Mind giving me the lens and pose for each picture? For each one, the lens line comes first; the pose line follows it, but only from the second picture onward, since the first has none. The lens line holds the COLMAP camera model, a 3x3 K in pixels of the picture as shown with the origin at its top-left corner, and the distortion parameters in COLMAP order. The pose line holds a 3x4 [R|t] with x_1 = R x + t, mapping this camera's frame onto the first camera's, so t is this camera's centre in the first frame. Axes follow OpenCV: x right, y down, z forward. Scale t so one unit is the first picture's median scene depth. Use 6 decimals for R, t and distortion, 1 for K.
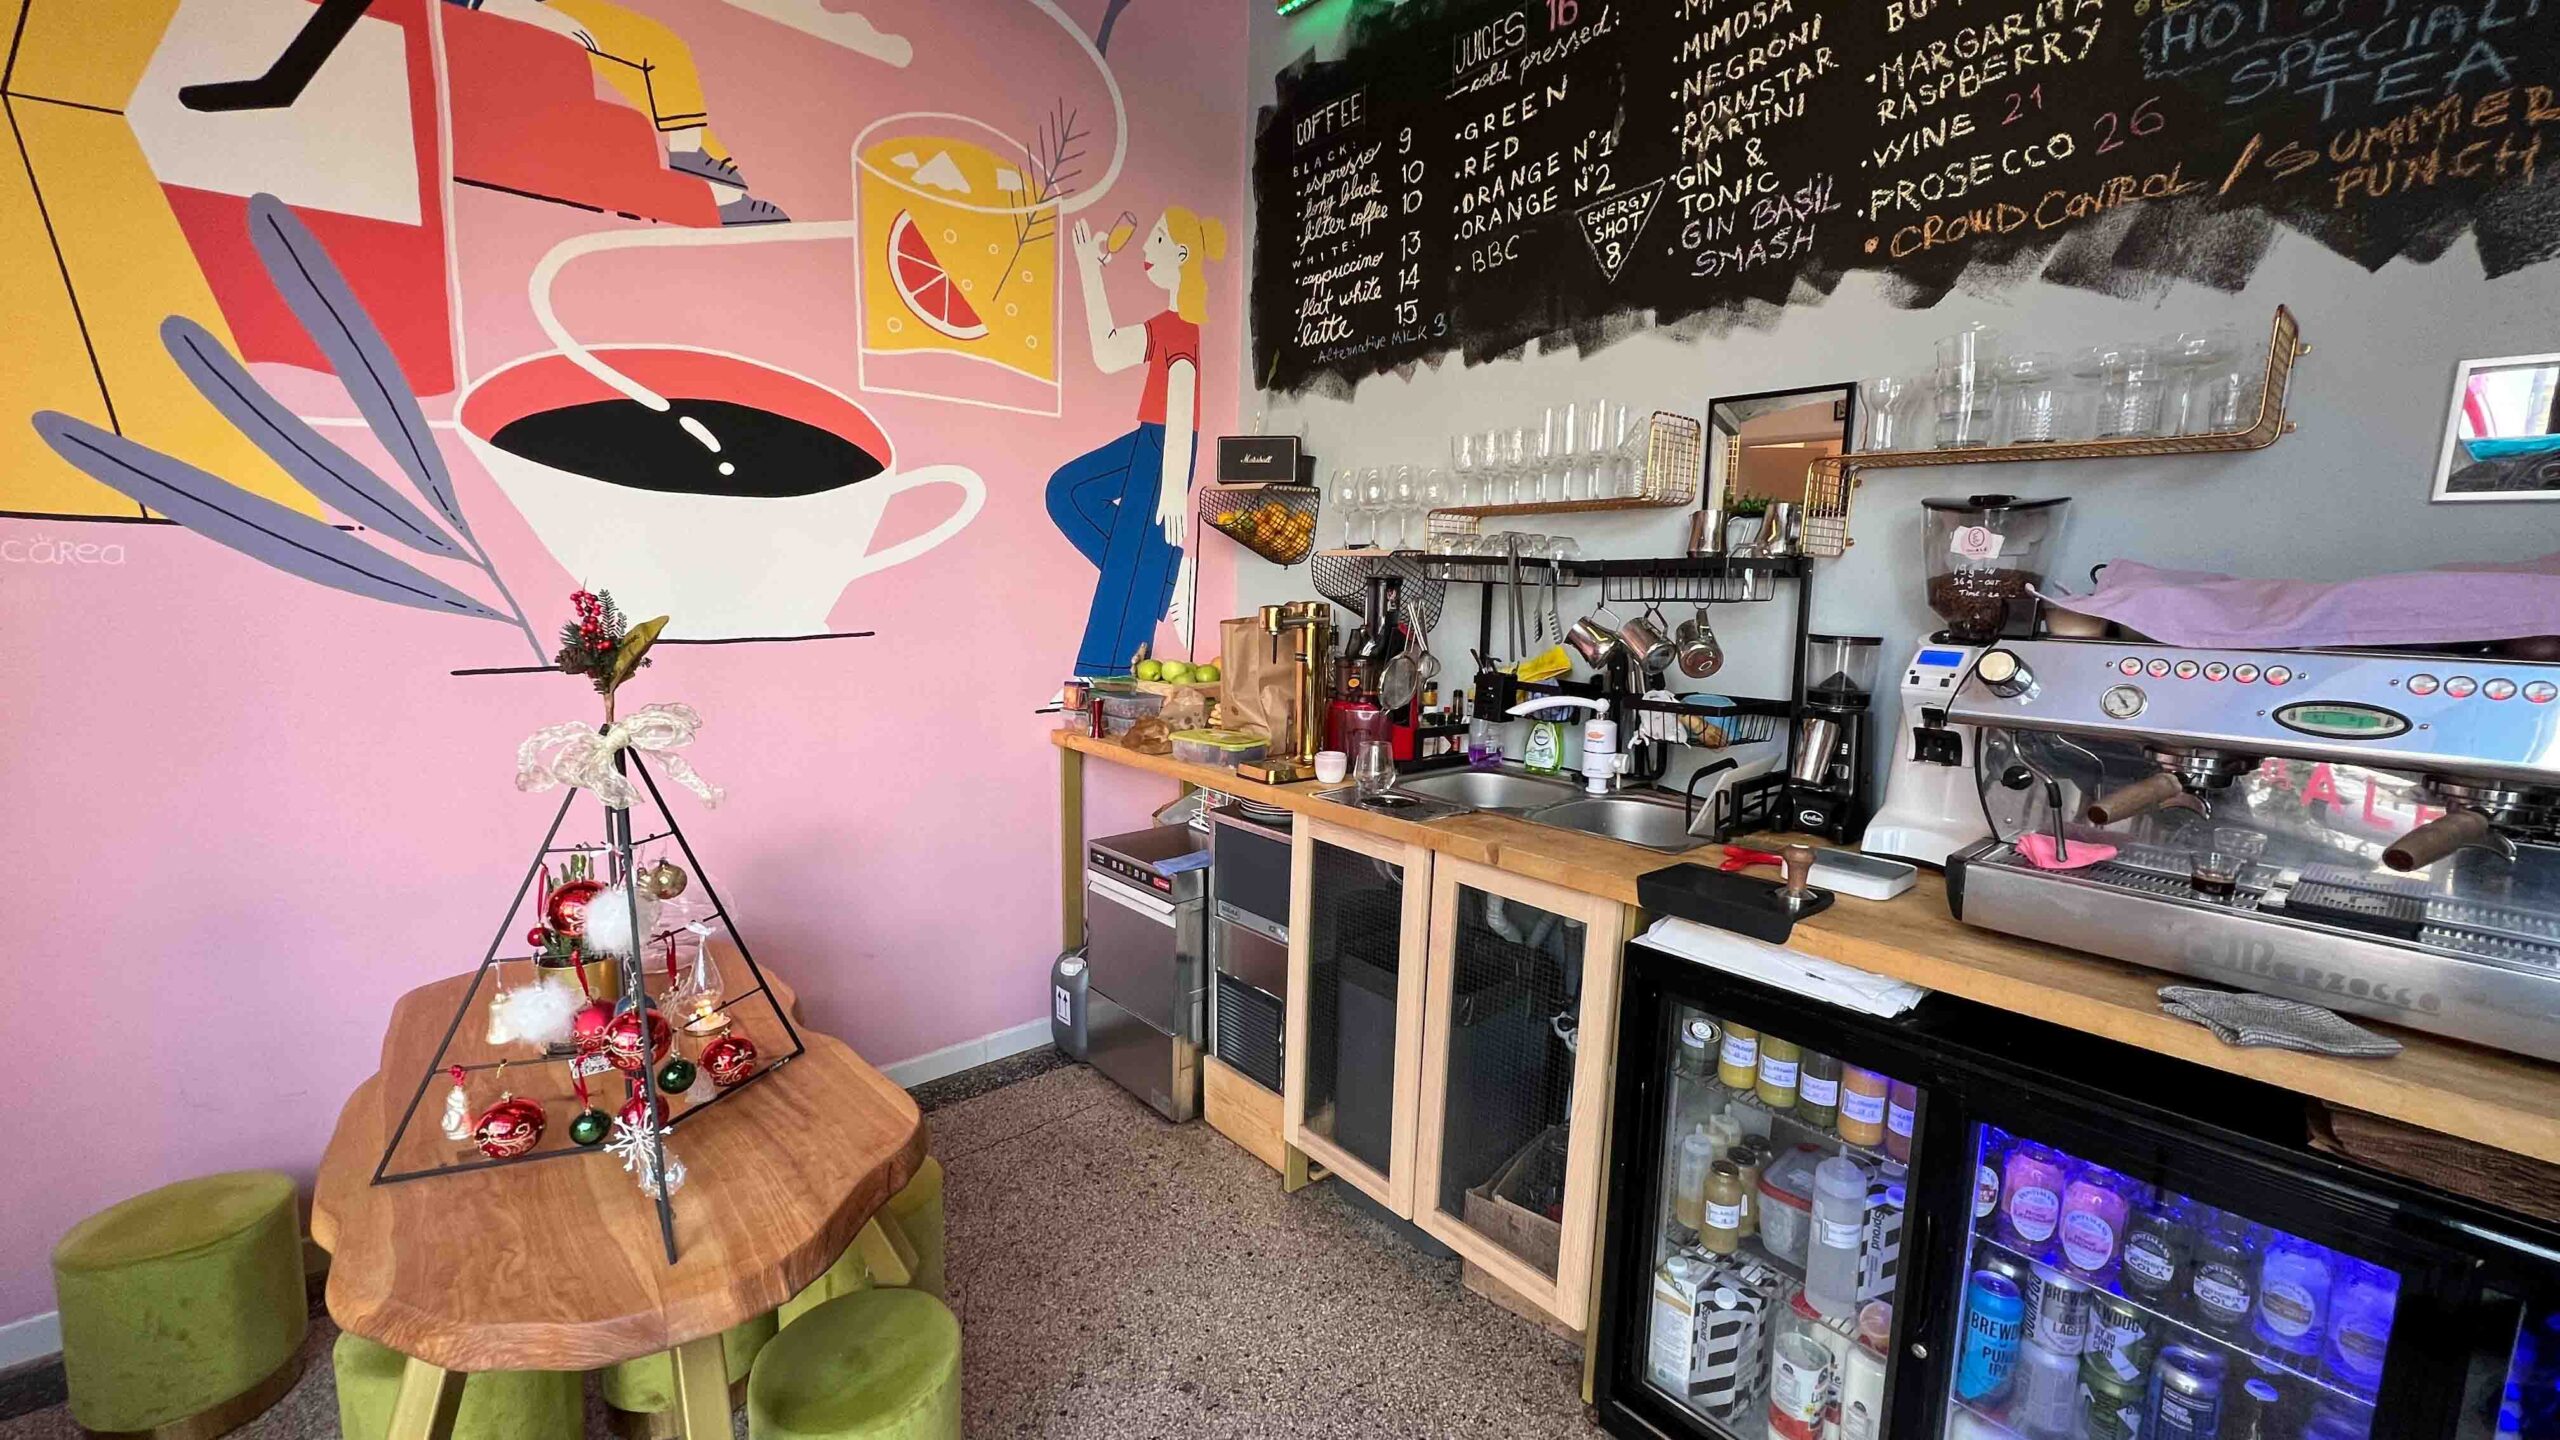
lens RADIAL K [[1012.1, 0, 1282.2], [0, 1012.1, 720.2], [0, 0, 1]] dist [0.000239, 0.000330]
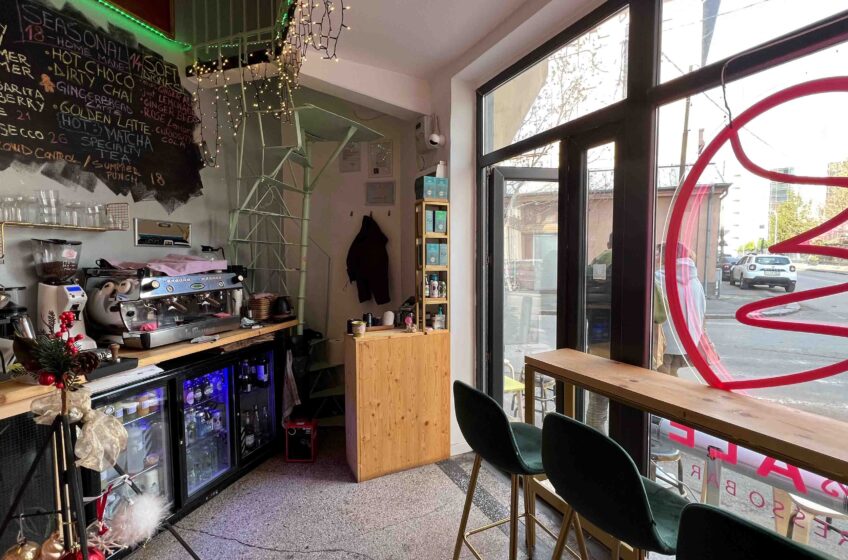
lens RADIAL K [[393.7, 0, 424.0], [0, 393.7, 280.0], [0, 0, 1]] dist [0.000787, 0.000065]
pose [[-0.497162, -0.071861, 0.864677, -1.446903], [0.122038, 0.980866, 0.151686, -0.205978], [-0.859032, 0.180936, -0.478880, 0.892450]]
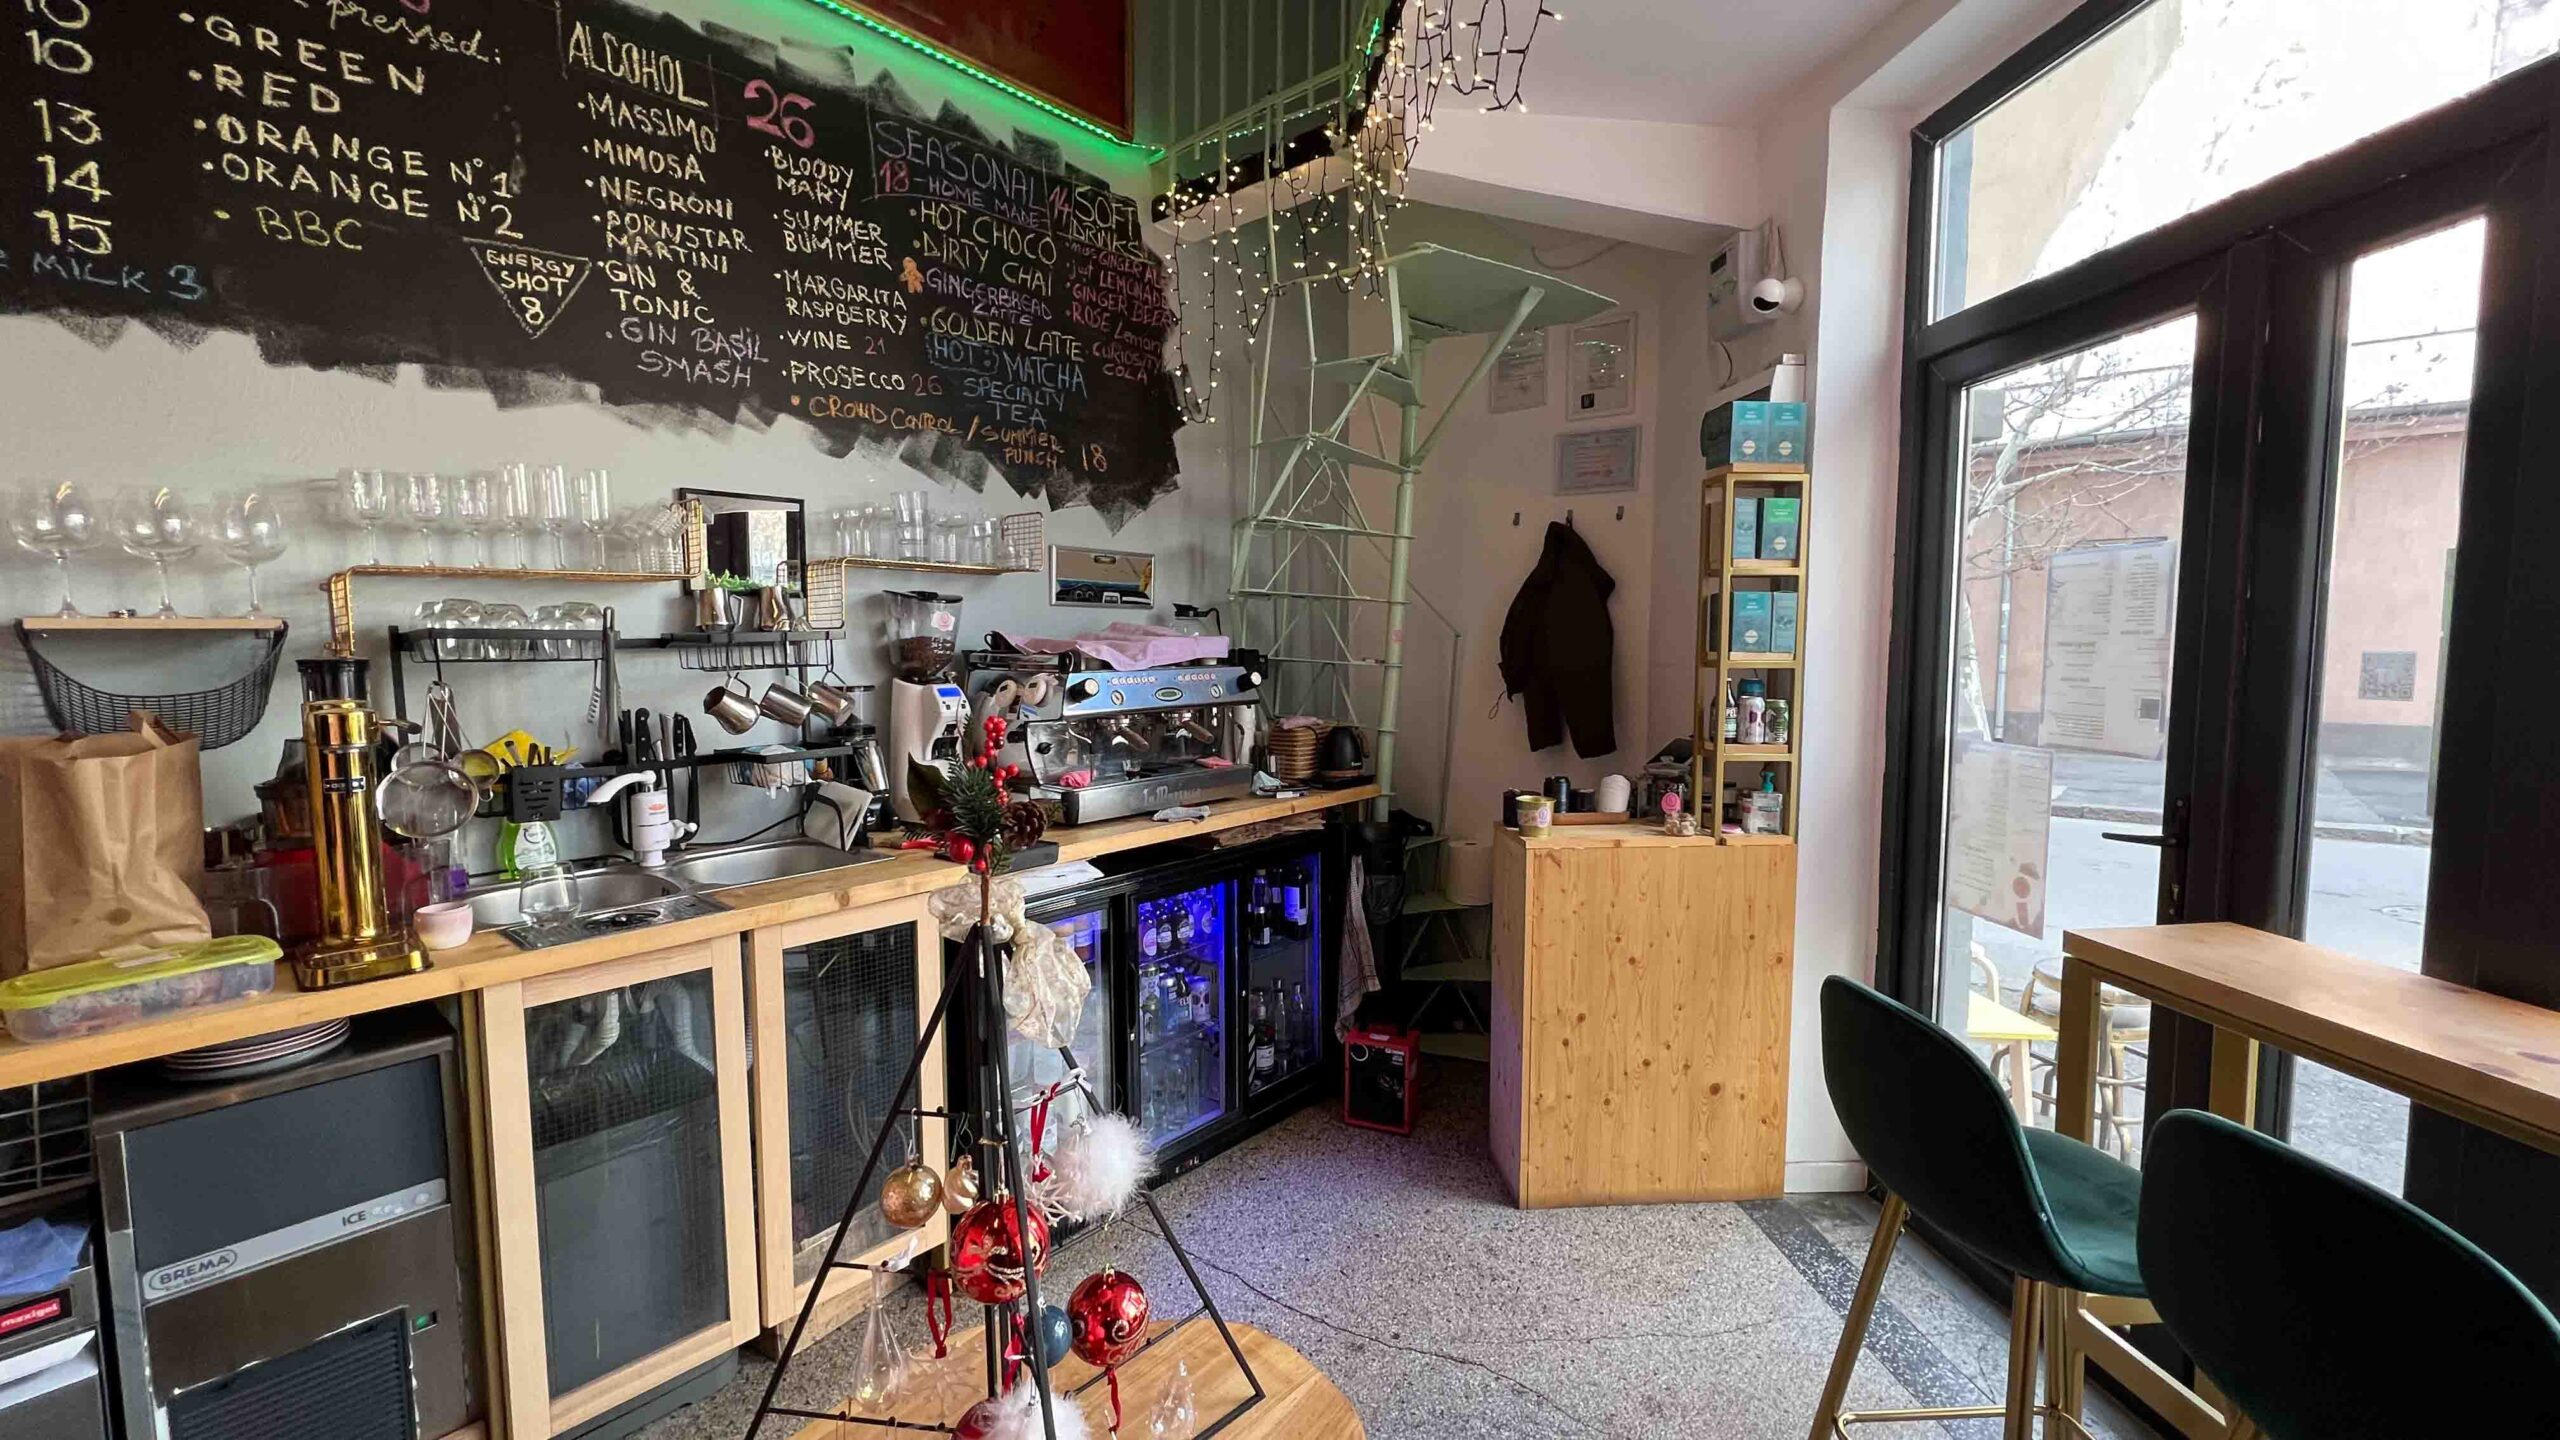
lens RADIAL K [[1012.1, 0, 1282.2], [0, 1012.1, 720.2], [0, 0, 1]] dist [0.000239, 0.000330]
pose [[-0.132794, -0.101946, 0.985887, -1.436260], [0.145171, 0.981968, 0.121095, -0.192704], [-0.980455, 0.159203, -0.115600, 0.953853]]
